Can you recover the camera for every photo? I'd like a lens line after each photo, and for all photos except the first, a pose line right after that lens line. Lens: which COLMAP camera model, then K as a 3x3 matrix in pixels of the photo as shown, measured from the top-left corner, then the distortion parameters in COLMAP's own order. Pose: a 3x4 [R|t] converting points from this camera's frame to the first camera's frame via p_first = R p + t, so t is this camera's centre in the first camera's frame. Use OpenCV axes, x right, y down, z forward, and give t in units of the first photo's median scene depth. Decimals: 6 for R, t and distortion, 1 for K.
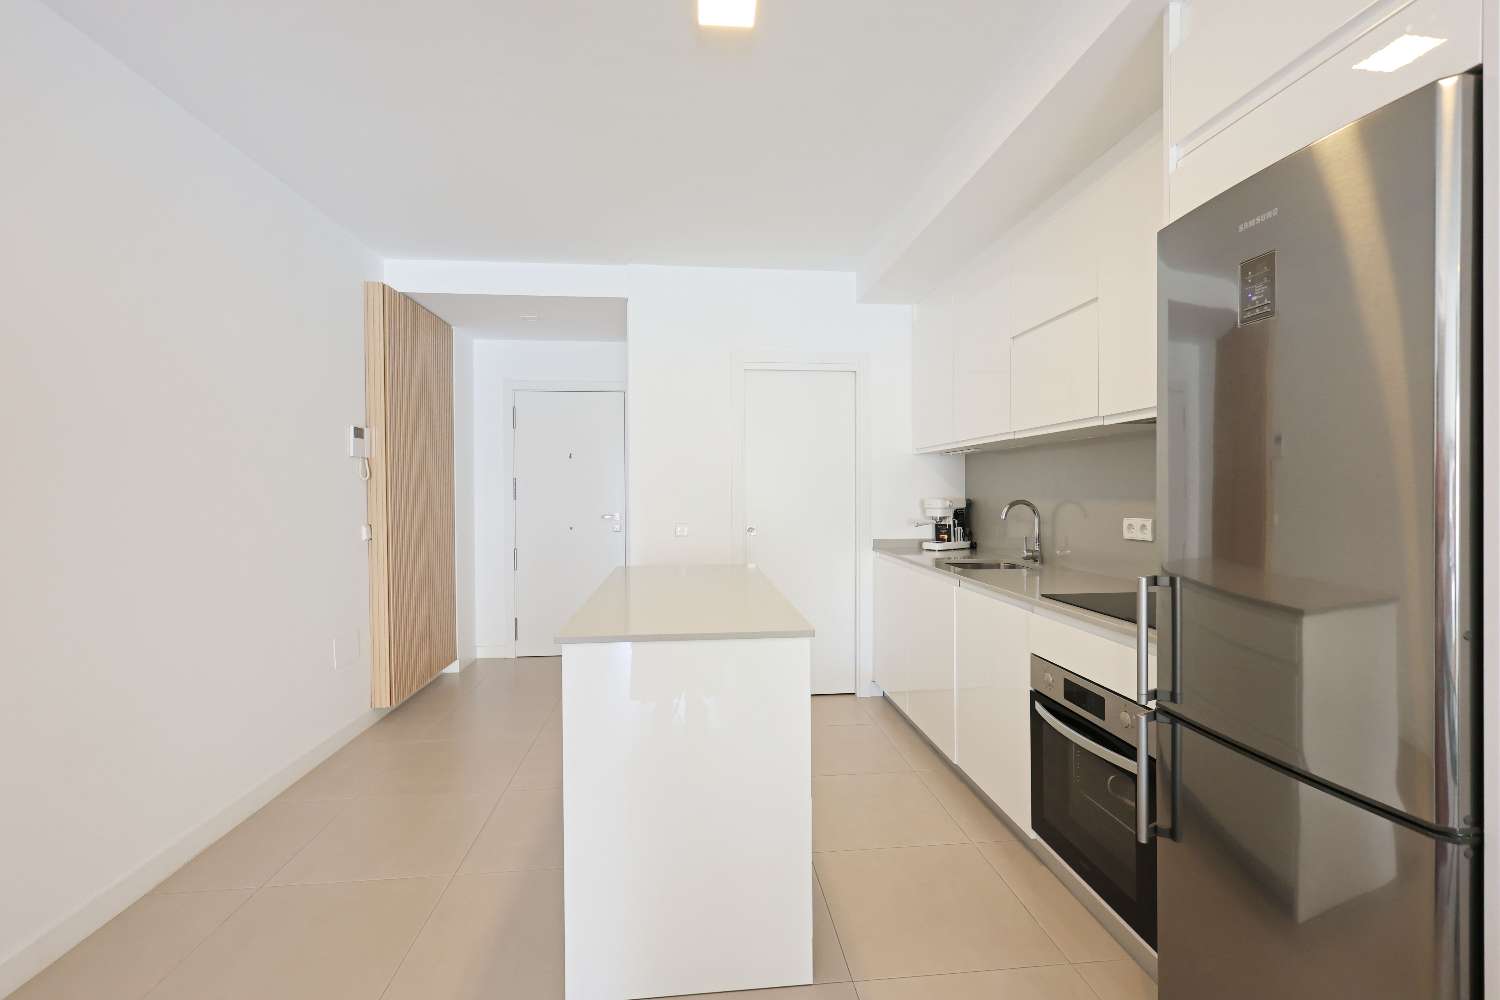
lens RADIAL K [[642.8, 0, 755.8], [0, 642.8, 496.2], [0, 0, 1]] dist [0.001664, 0.000992]
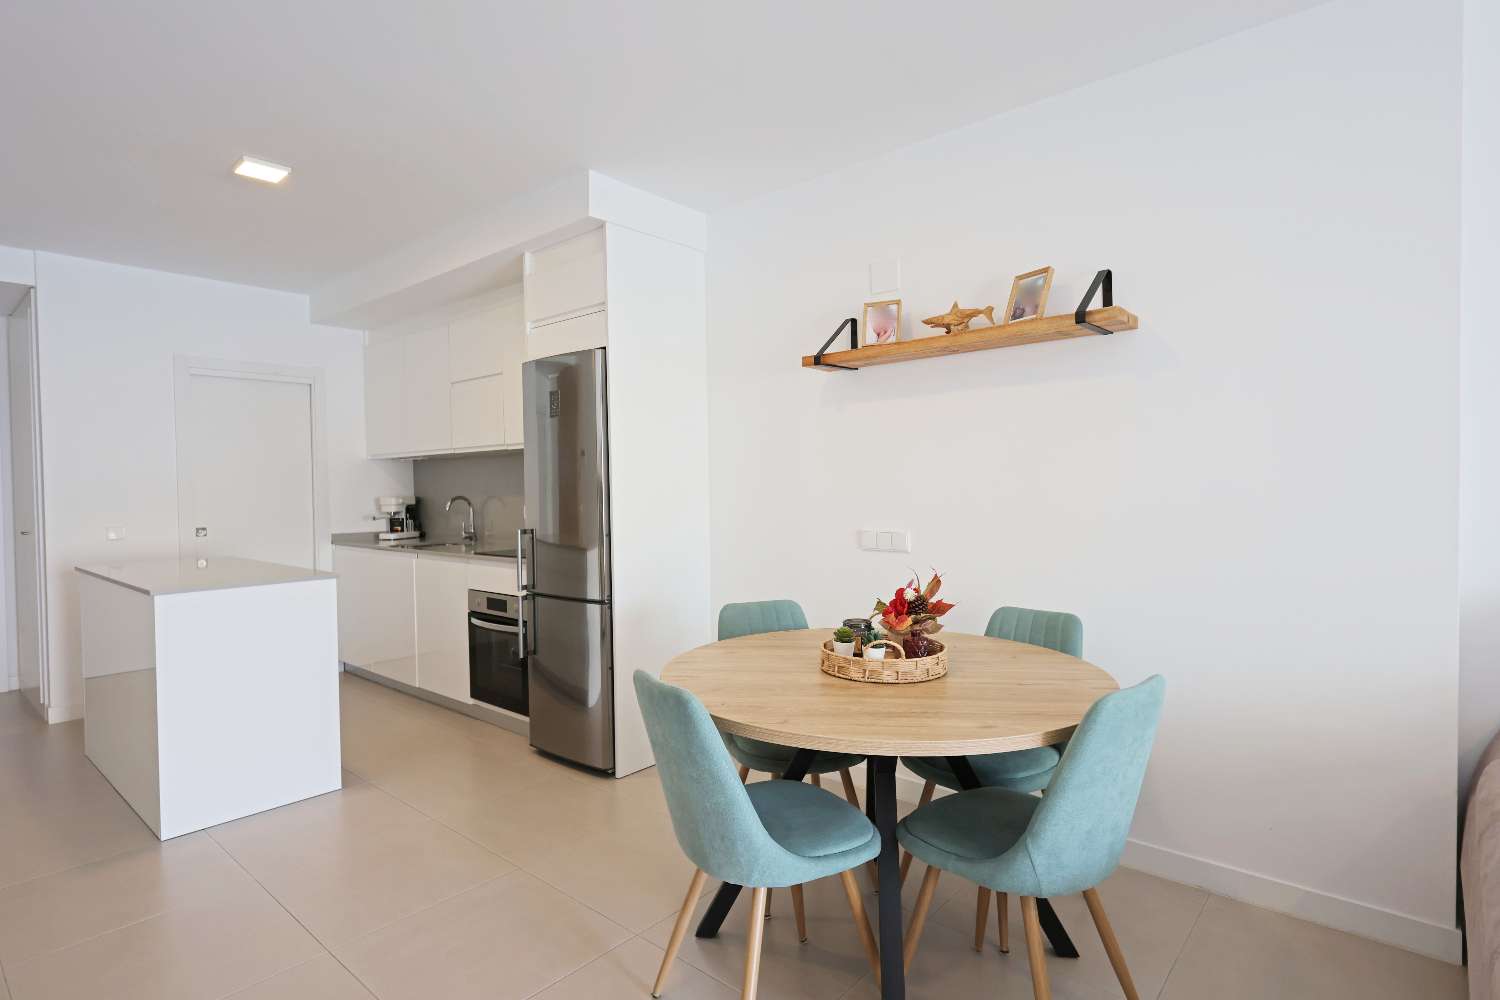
lens RADIAL K [[796.4, 0, 751.8], [0, 796.4, 498.8], [0, 0, 1]] dist [0.000208, -0.000413]
pose [[0.736383, -0.019843, 0.676273, -0.292180], [0.019146, 0.999781, 0.008487, 0.009648], [-0.676293, 0.006698, 0.736602, -0.707520]]
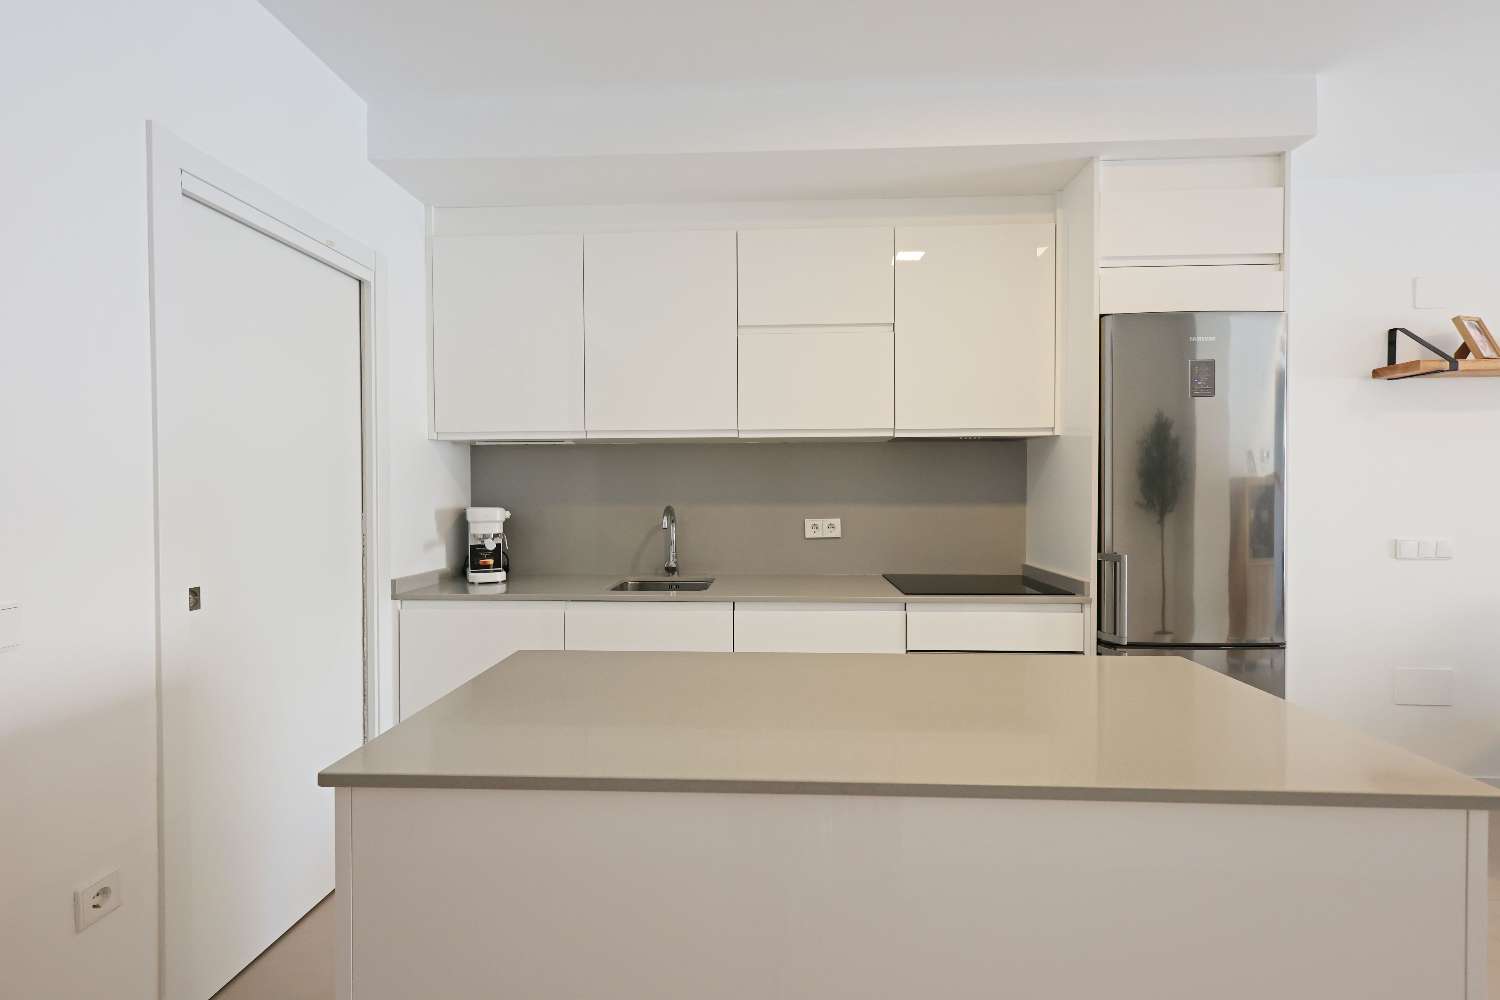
lens RADIAL K [[642.8, 0, 748.1], [0, 642.8, 498.6], [0, 0, 1]] dist [0.001664, 0.000992]
pose [[0.142701, -0.000801, 0.989766, -0.462755], [0.012493, 0.999921, -0.000992, -0.002059], [-0.989687, 0.012507, 0.142700, 0.789101]]
